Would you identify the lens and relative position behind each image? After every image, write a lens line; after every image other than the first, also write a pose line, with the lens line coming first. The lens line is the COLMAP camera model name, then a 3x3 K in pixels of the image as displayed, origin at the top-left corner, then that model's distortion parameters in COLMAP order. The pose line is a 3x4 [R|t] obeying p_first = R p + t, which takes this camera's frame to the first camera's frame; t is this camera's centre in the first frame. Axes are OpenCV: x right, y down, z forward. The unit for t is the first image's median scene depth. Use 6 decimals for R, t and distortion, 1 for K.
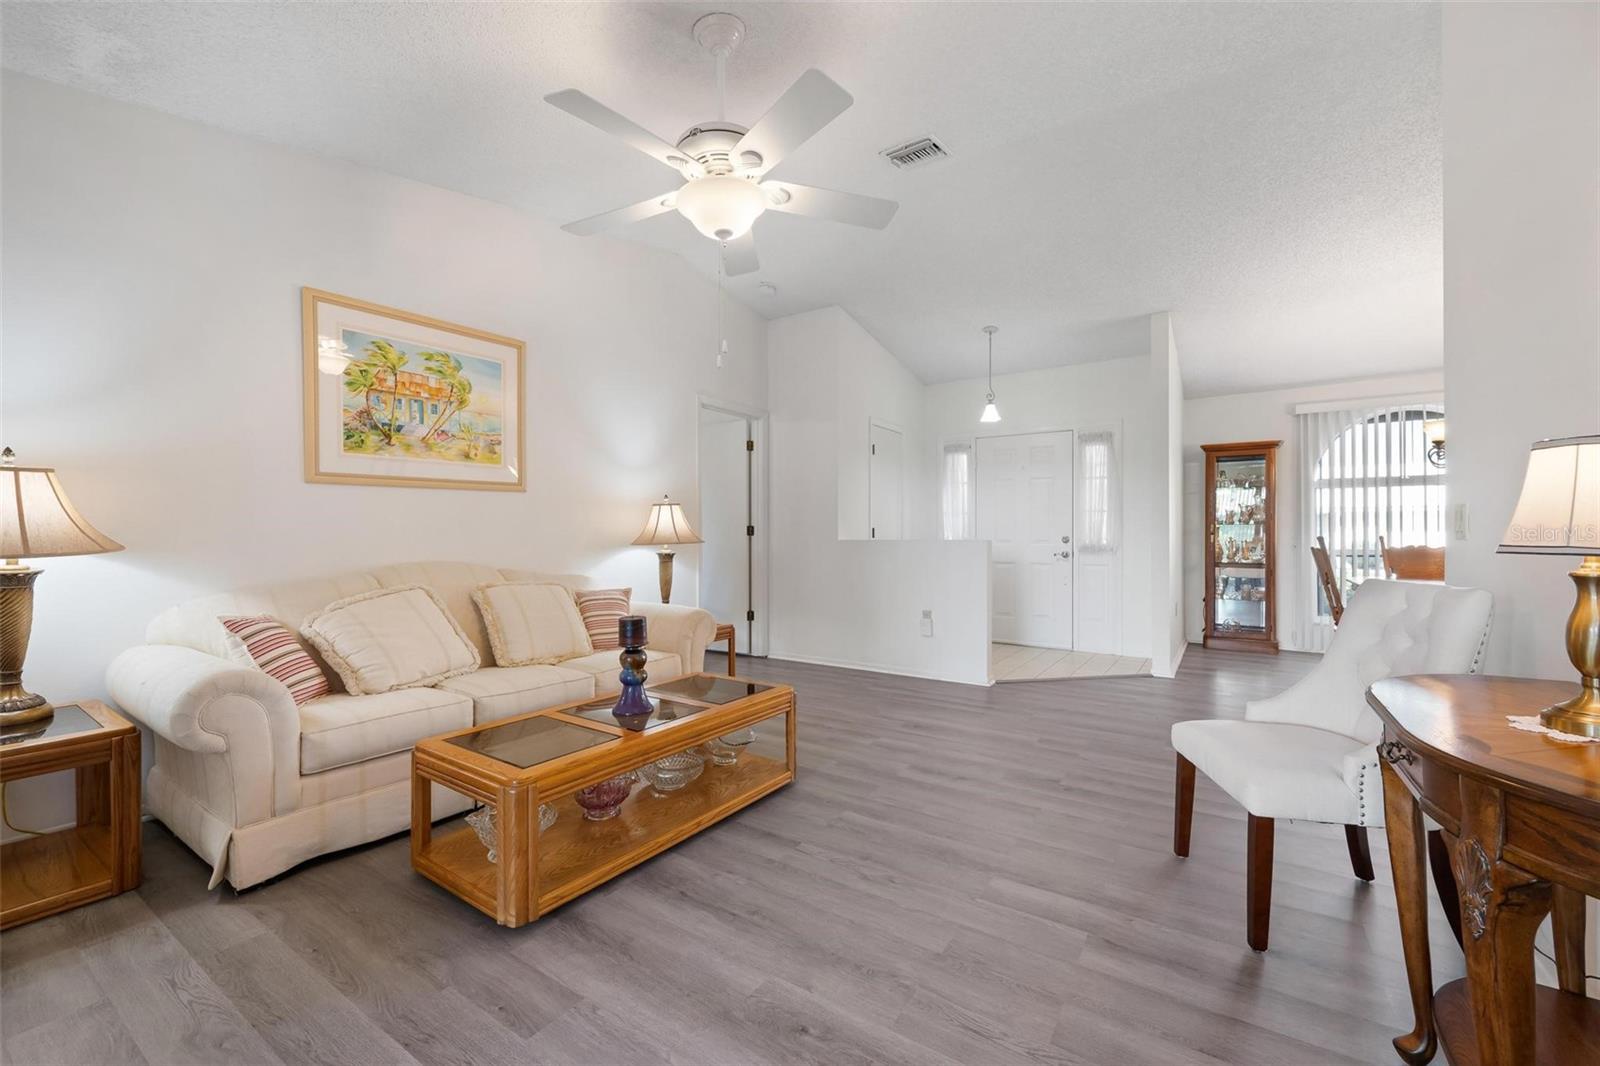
lens RADIAL K [[665.7, 0, 814.3], [0, 665.7, 518.3], [0, 0, 1]] dist [-0.002715, 0.000013]
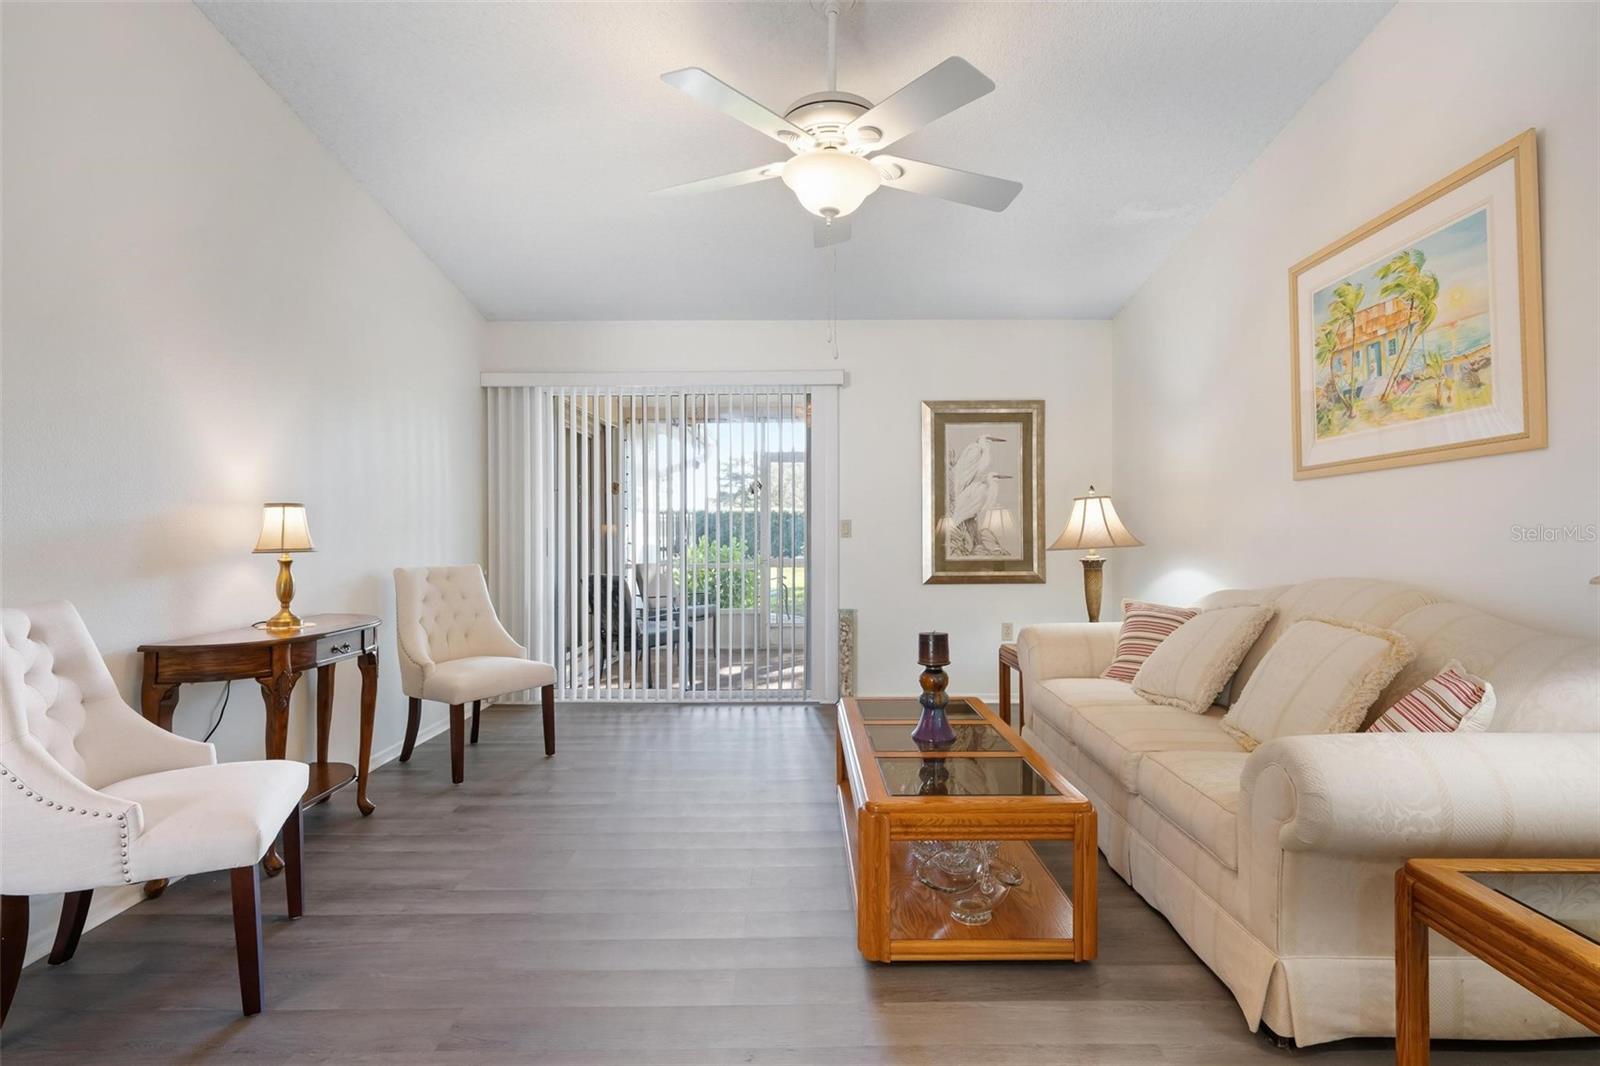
lens RADIAL K [[760.1, 0, 817.0], [0, 760.1, 534.4], [0, 0, 1]] dist [-0.003182, -0.000683]
pose [[-0.832944, 0.007507, -0.553306, 0.331774], [0.019263, 0.999695, -0.015434, 0.022661], [0.553022, -0.023514, -0.832835, 1.353940]]
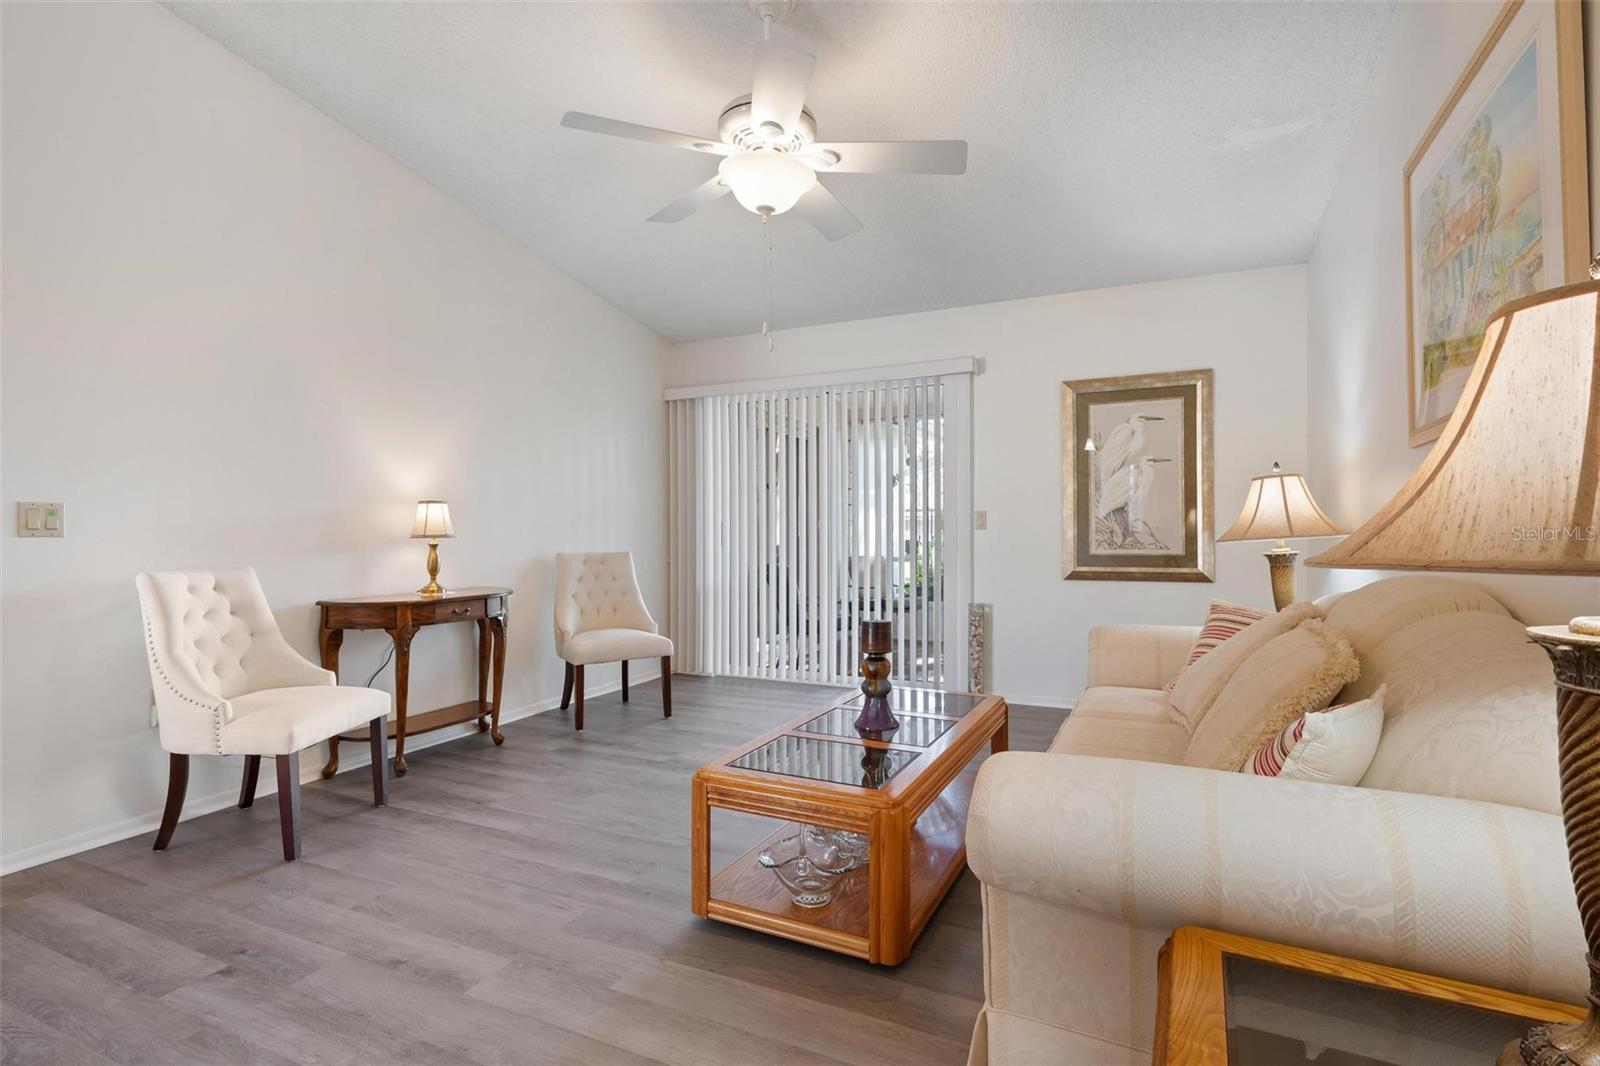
lens RADIAL K [[760.1, 0, 823.4], [0, 760.1, 530.3], [0, 0, 1]] dist [-0.003182, -0.000683]
pose [[-0.988480, 0.006566, -0.151212, -0.035402], [0.010616, 0.999606, -0.025991, 0.042182], [0.150982, -0.027297, -0.988160, 1.513659]]
